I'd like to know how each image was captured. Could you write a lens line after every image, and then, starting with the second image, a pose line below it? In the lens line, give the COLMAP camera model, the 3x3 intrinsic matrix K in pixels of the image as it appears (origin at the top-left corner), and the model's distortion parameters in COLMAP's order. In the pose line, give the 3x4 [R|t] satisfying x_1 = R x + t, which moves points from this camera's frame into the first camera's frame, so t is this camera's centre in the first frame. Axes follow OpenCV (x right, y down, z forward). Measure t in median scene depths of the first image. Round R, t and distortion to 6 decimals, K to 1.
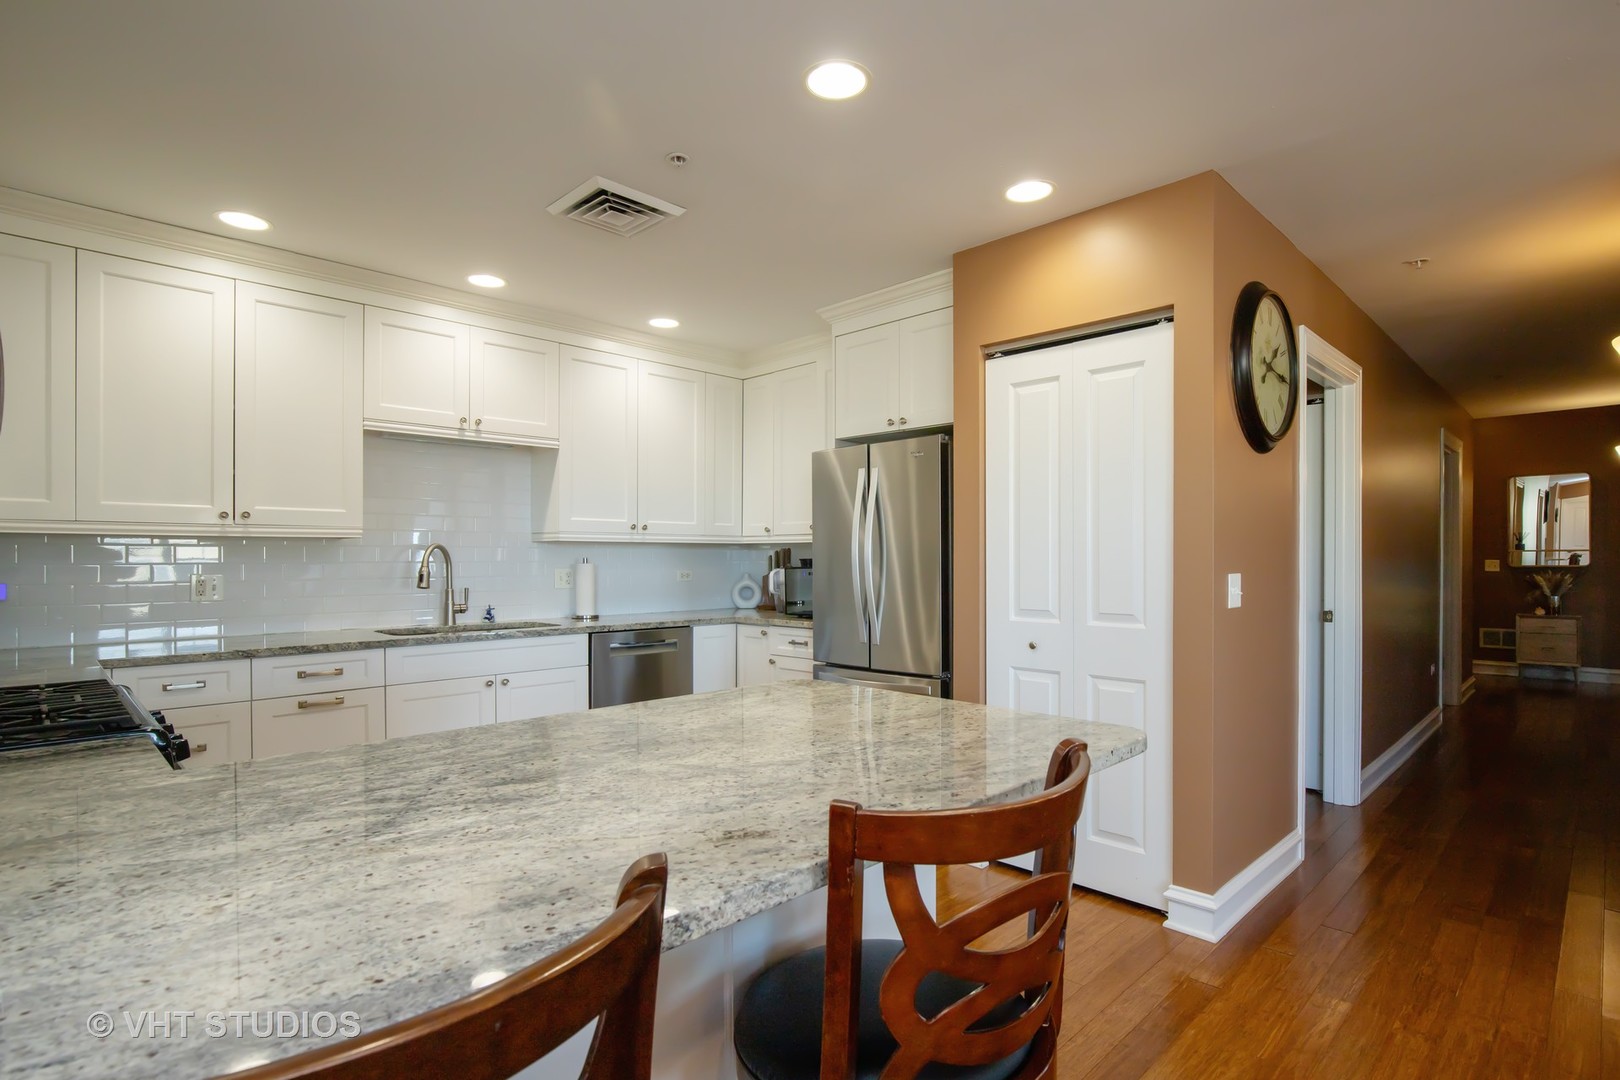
lens RADIAL K [[819.4, 0, 803.3], [0, 819.4, 575.6], [0, 0, 1]] dist [-0.017489, 0.000344]
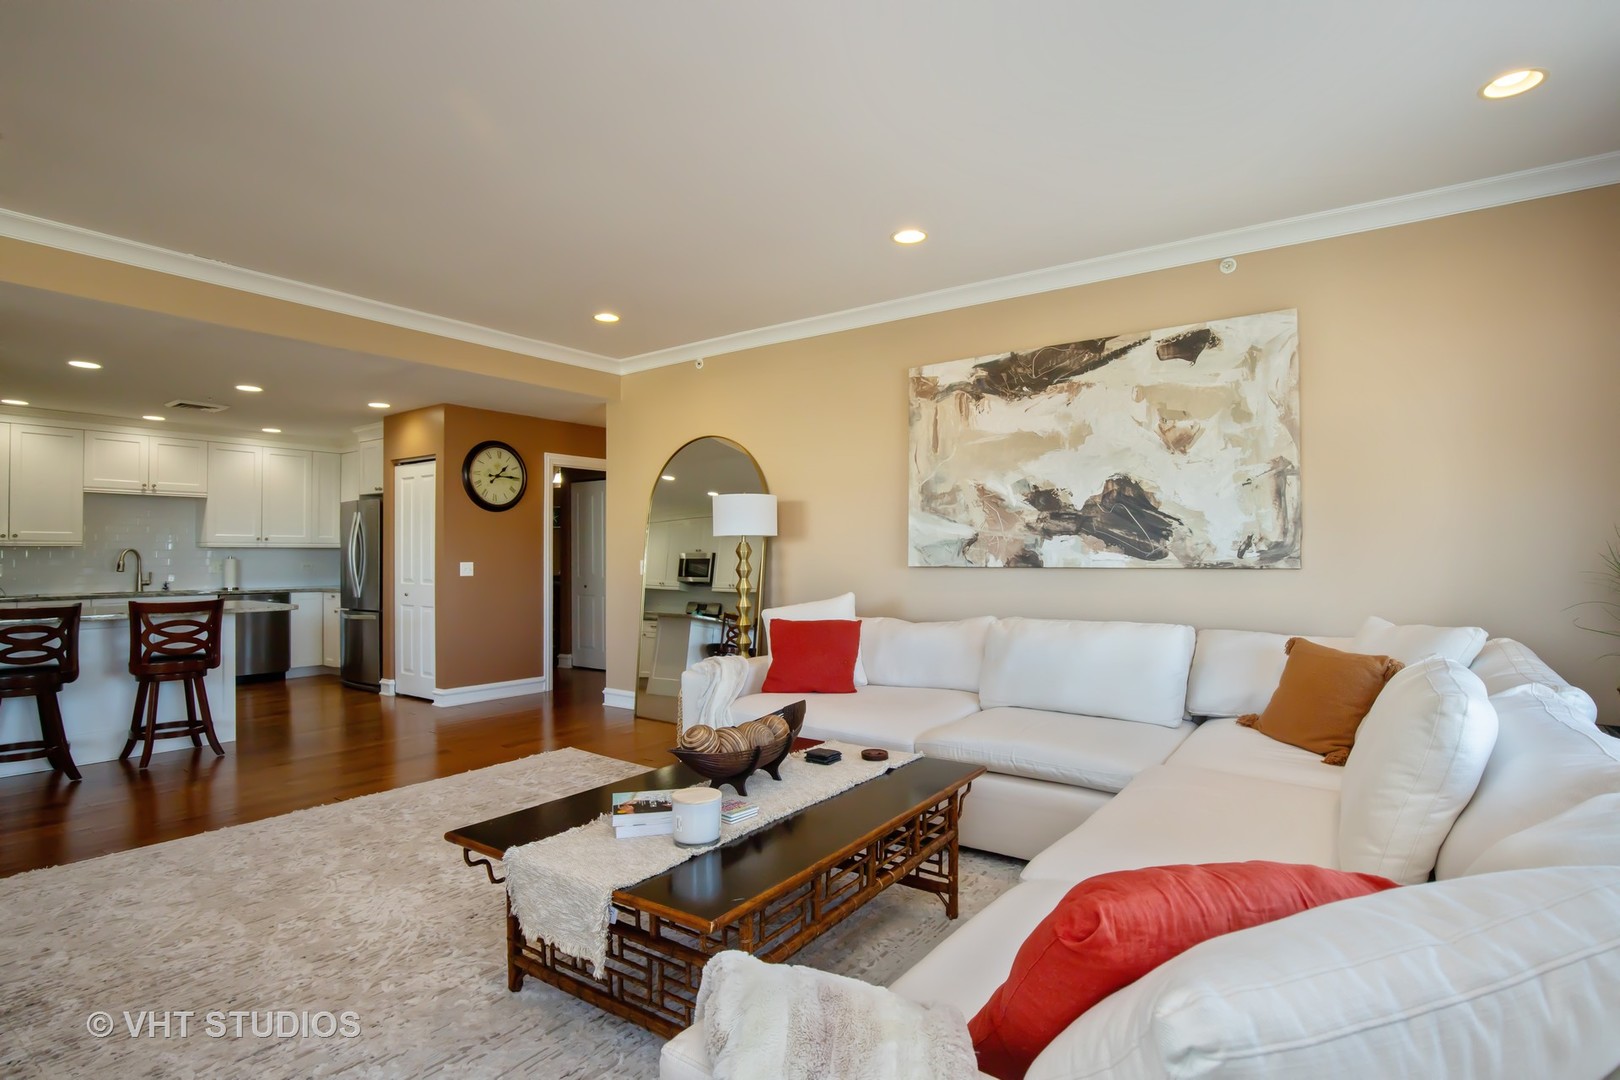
lens RADIAL K [[799.5, 0, 813.7], [0, 799.5, 560.4], [0, 0, 1]] dist [-0.024748, 0.001553]
pose [[0.985628, -0.004066, 0.168883, 0.826168], [0.006642, 0.999870, -0.014694, 0.026229], [-0.168801, 0.015605, 0.985527, -1.093132]]
